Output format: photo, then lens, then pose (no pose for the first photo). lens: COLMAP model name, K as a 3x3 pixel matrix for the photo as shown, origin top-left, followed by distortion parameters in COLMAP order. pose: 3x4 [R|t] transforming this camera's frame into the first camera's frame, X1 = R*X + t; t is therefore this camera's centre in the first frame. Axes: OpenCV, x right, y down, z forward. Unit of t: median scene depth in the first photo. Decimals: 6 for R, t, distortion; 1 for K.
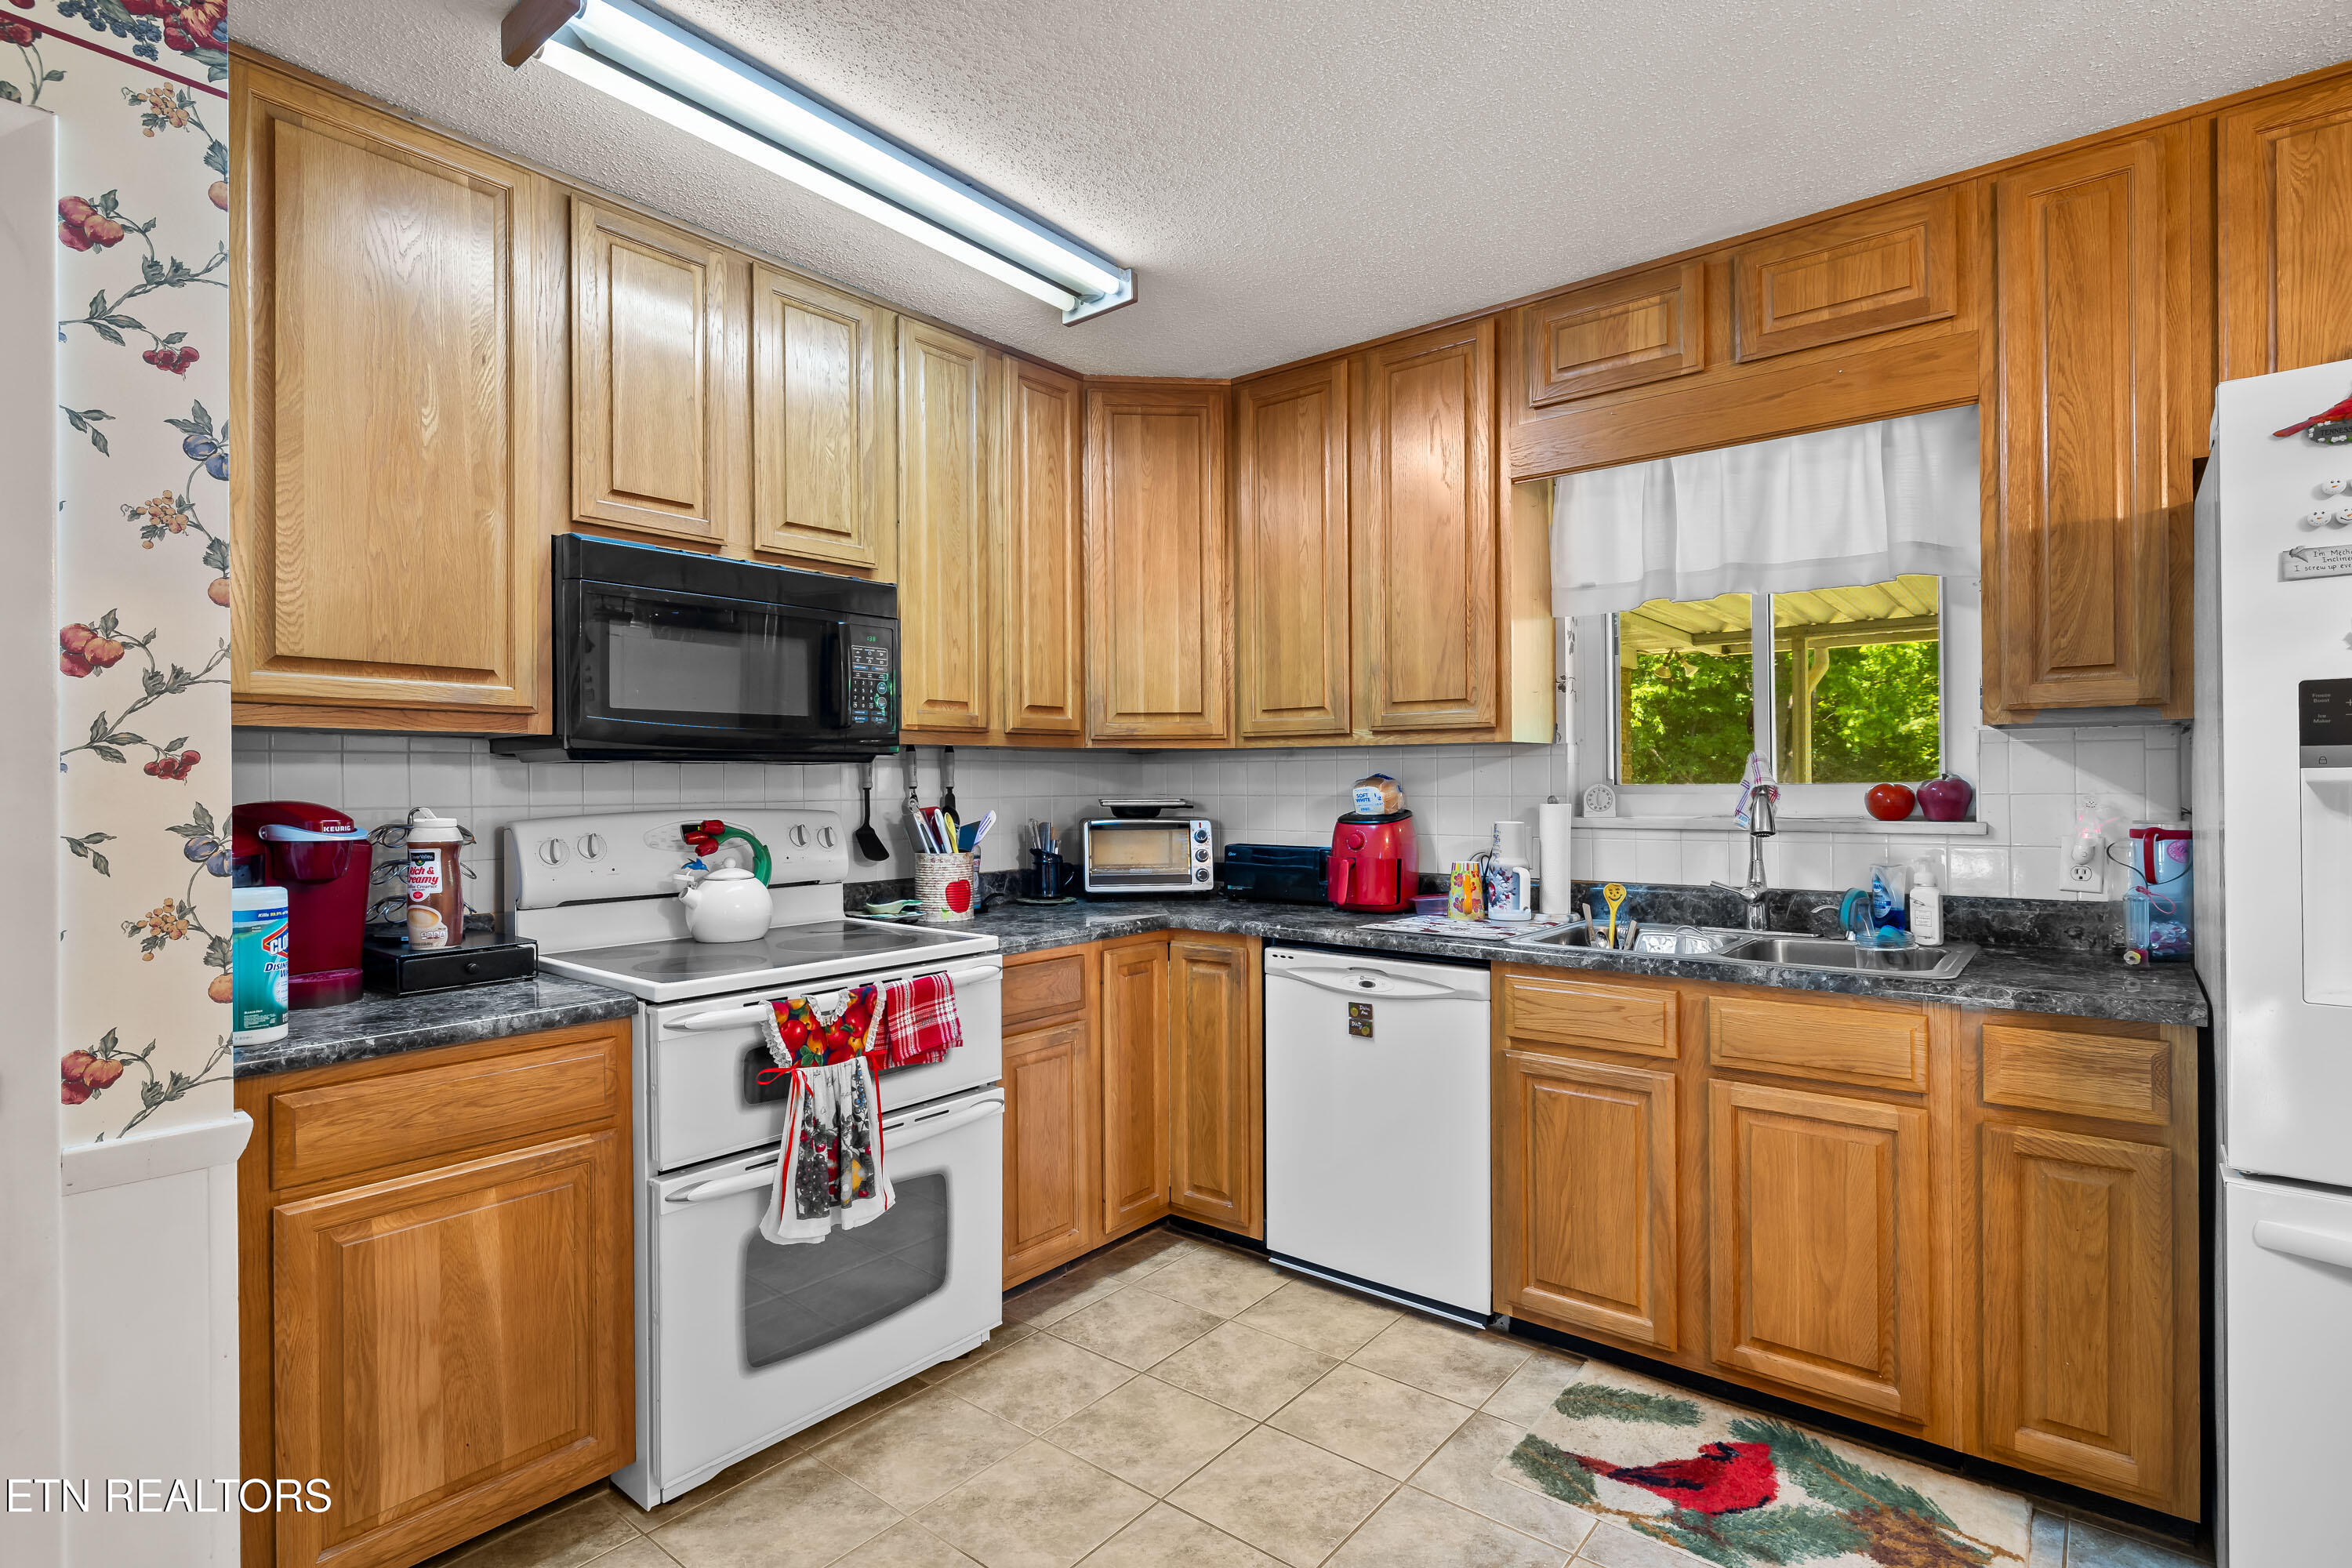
lens RADIAL K [[1136.4, 0, 1175.1], [0, 1136.4, 784.7], [0, 0, 1]] dist [-0.003633, 0.000415]
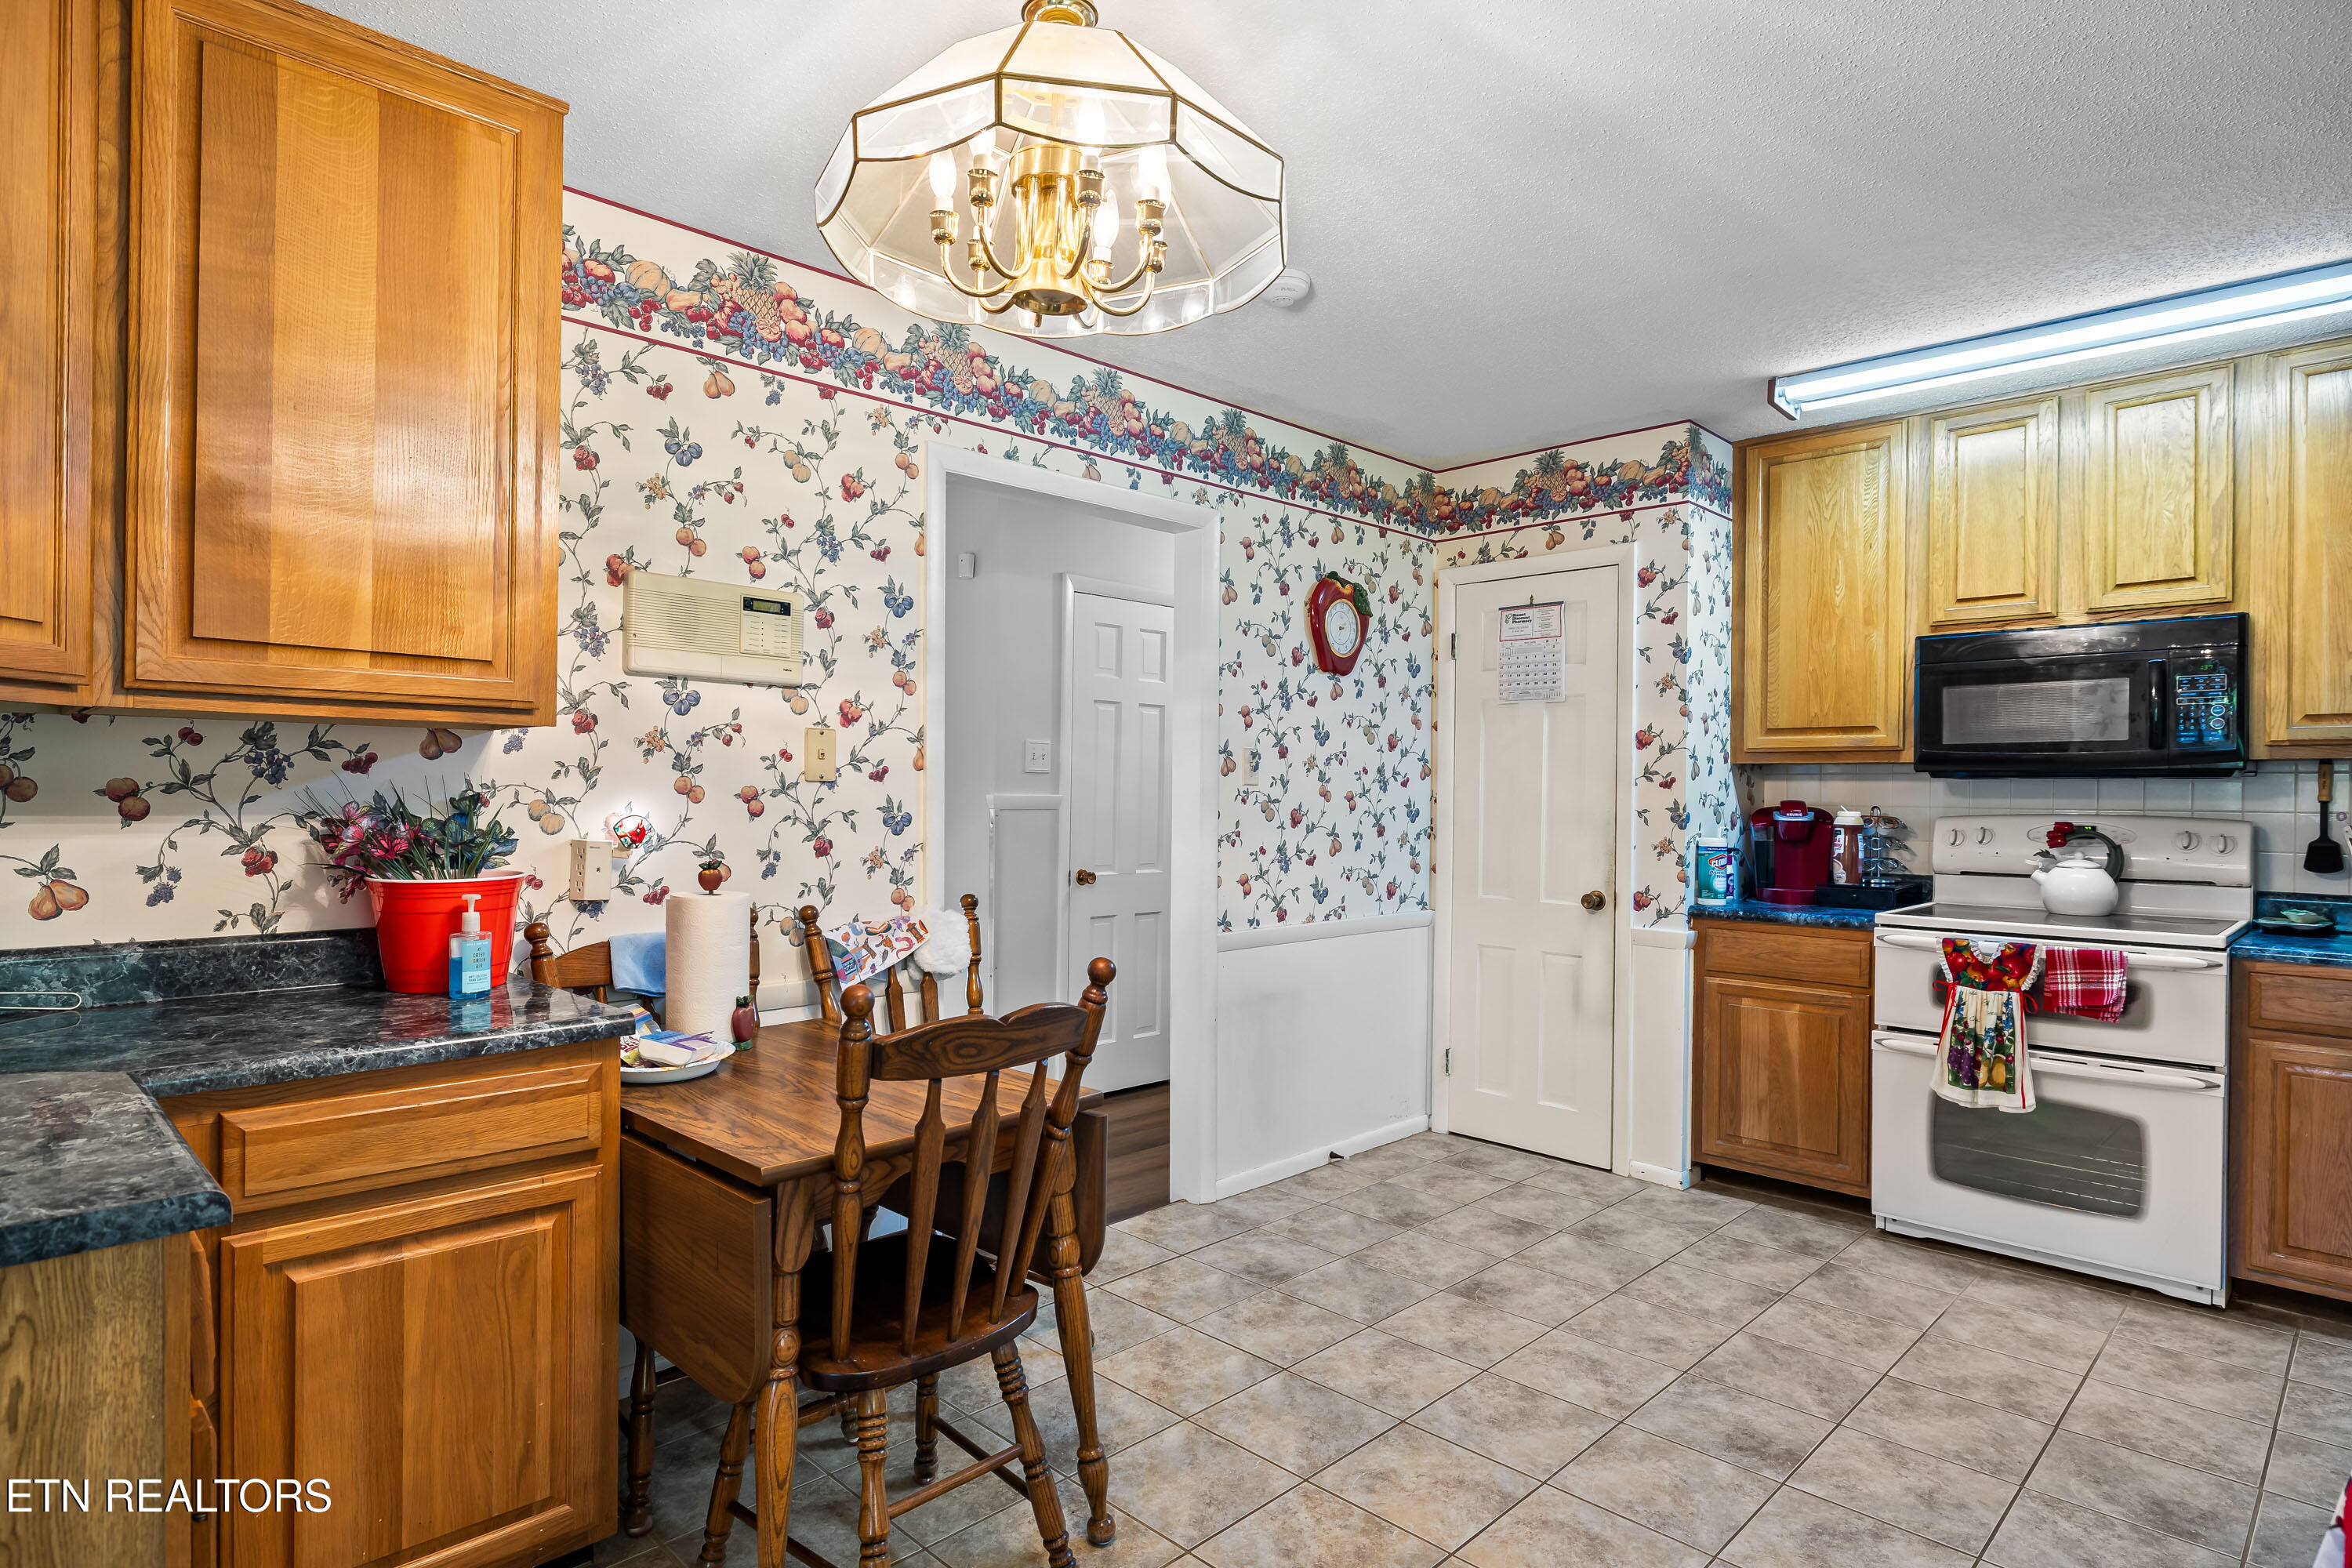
lens RADIAL K [[1261.9, 0, 1173.9], [0, 1261.9, 785.8], [0, 0, 1]] dist [-0.005408, -0.003308]
pose [[-0.092666, 0.004076, -0.995689, 1.248422], [-0.008667, 0.999950, 0.004900, -0.009683], [0.995660, 0.009084, -0.092626, 0.114427]]
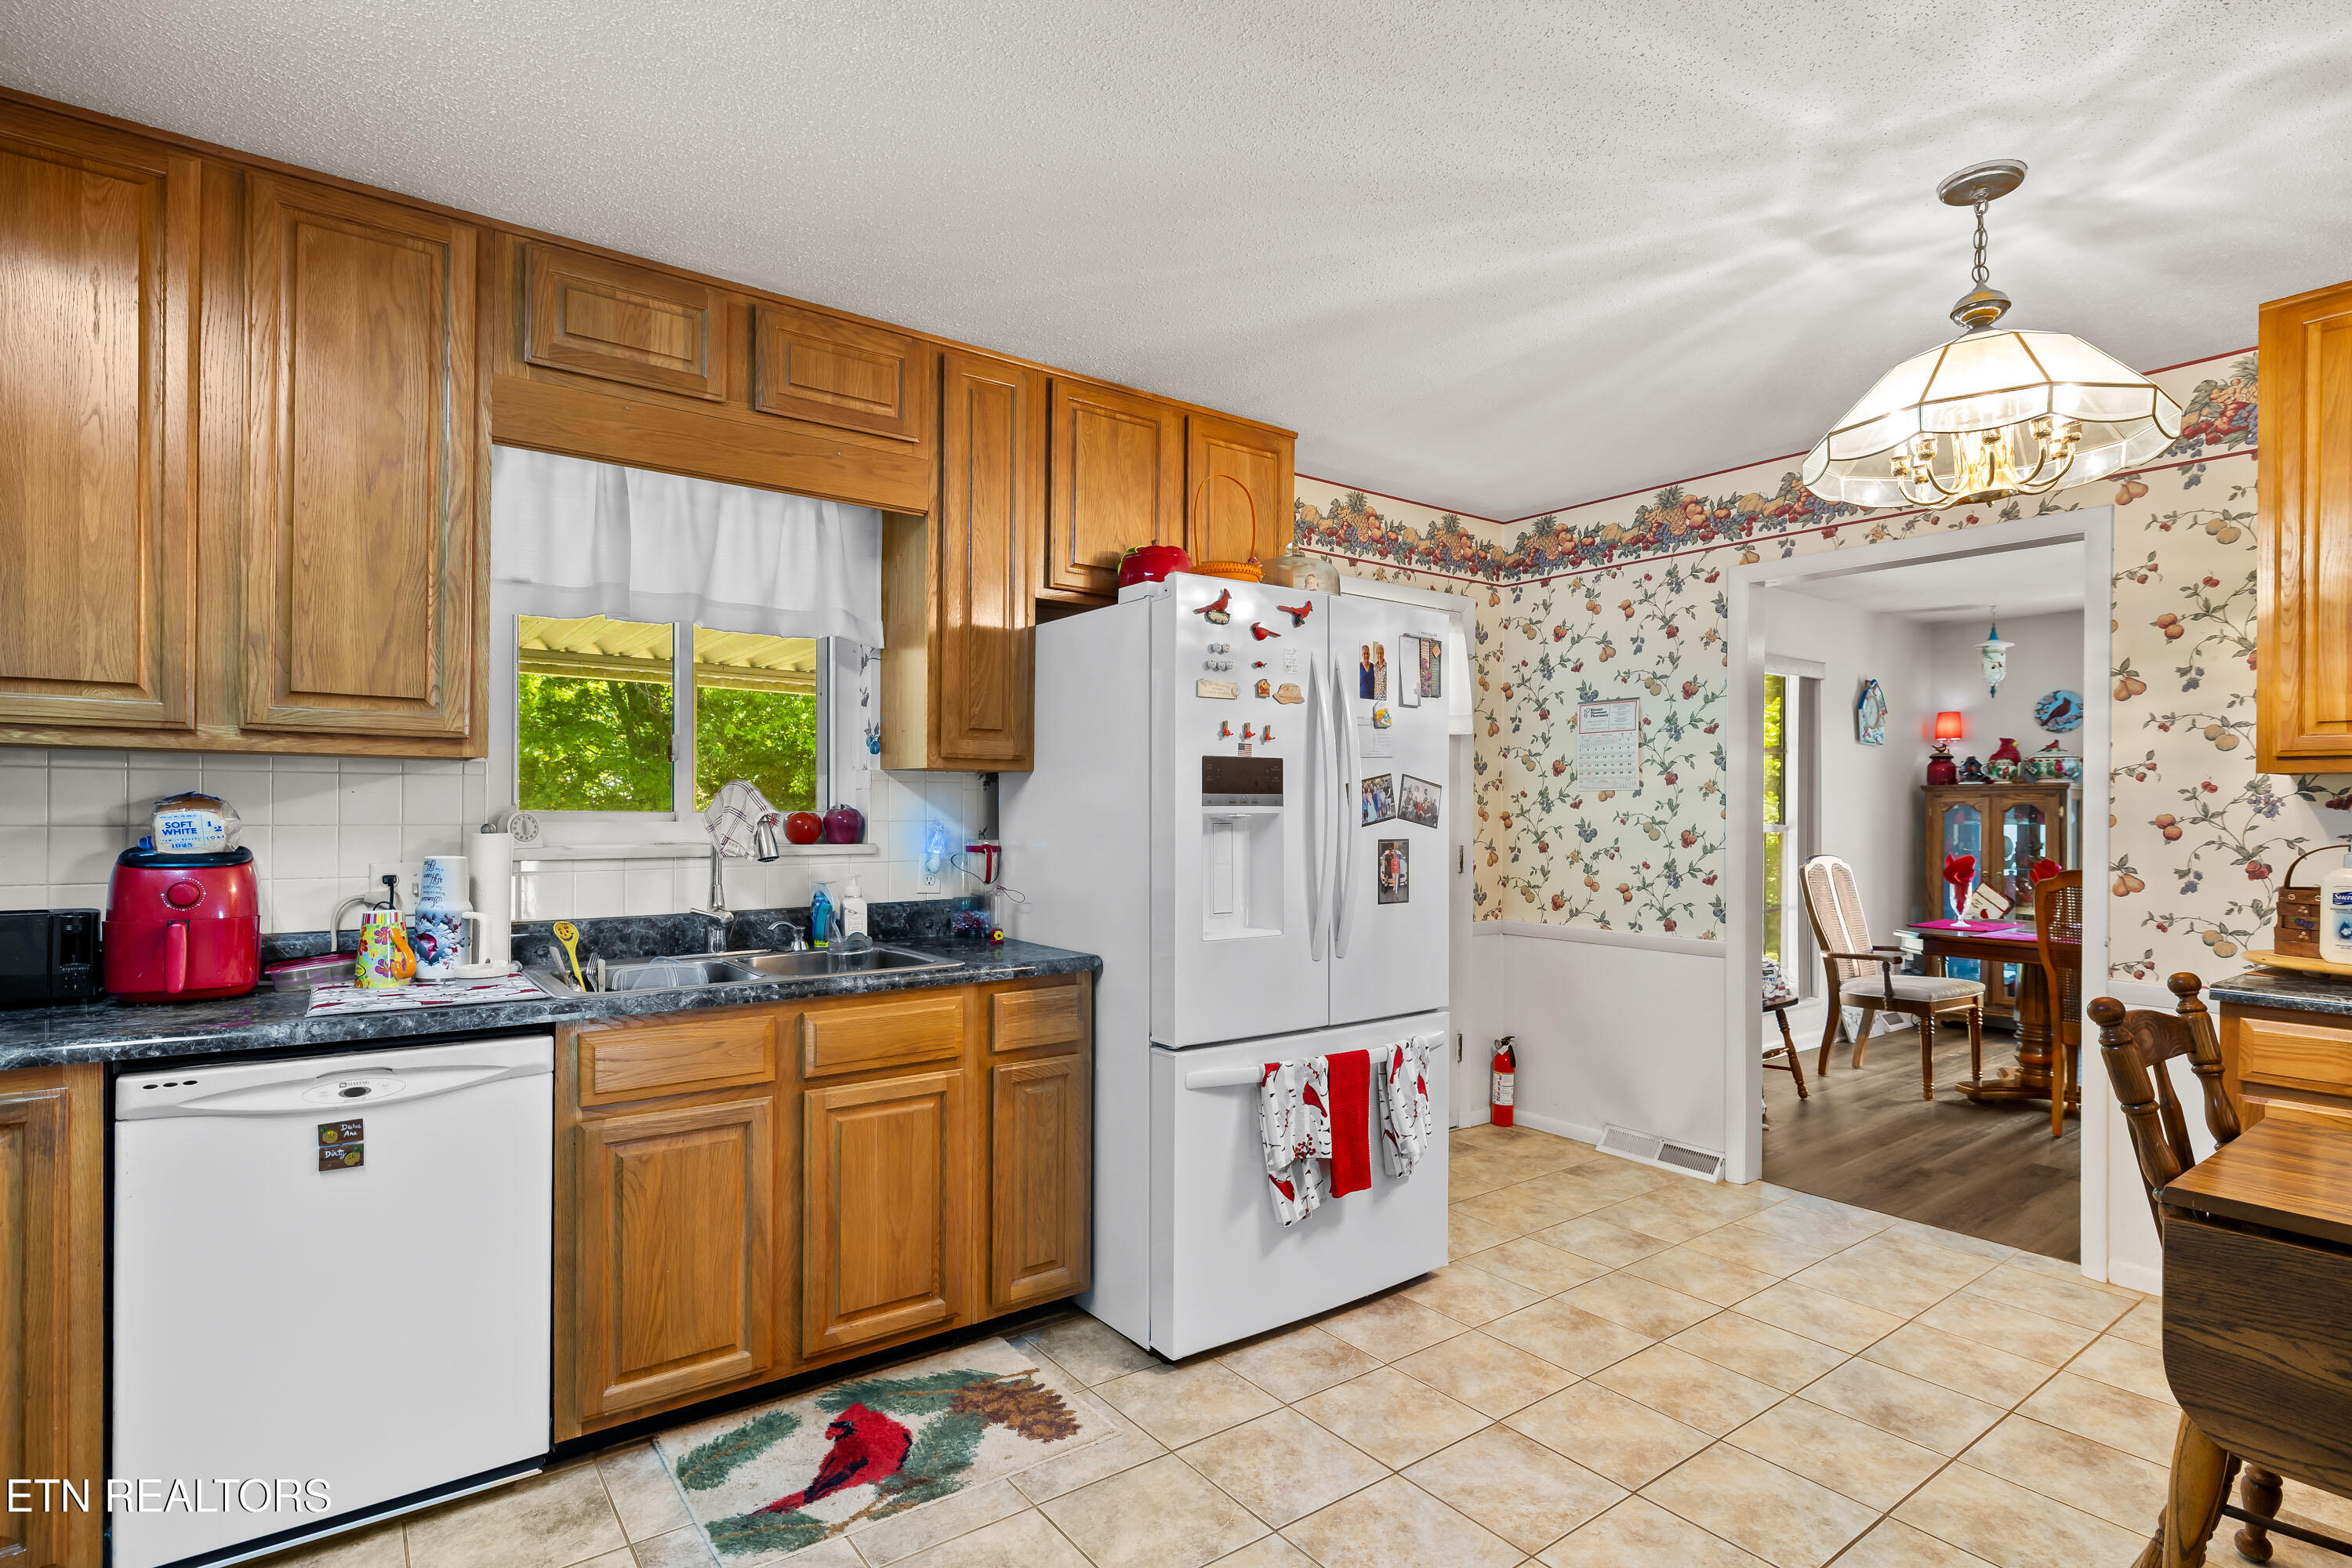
lens RADIAL K [[1136.4, 0, 1185.3], [0, 1136.4, 813.0], [0, 0, 1]] dist [-0.003633, 0.000415]
pose [[0.251306, 0.005506, 0.967892, -0.450484], [-0.007384, 0.999966, -0.003771, 0.001604], [-0.967880, -0.006200, 0.251338, 0.380947]]
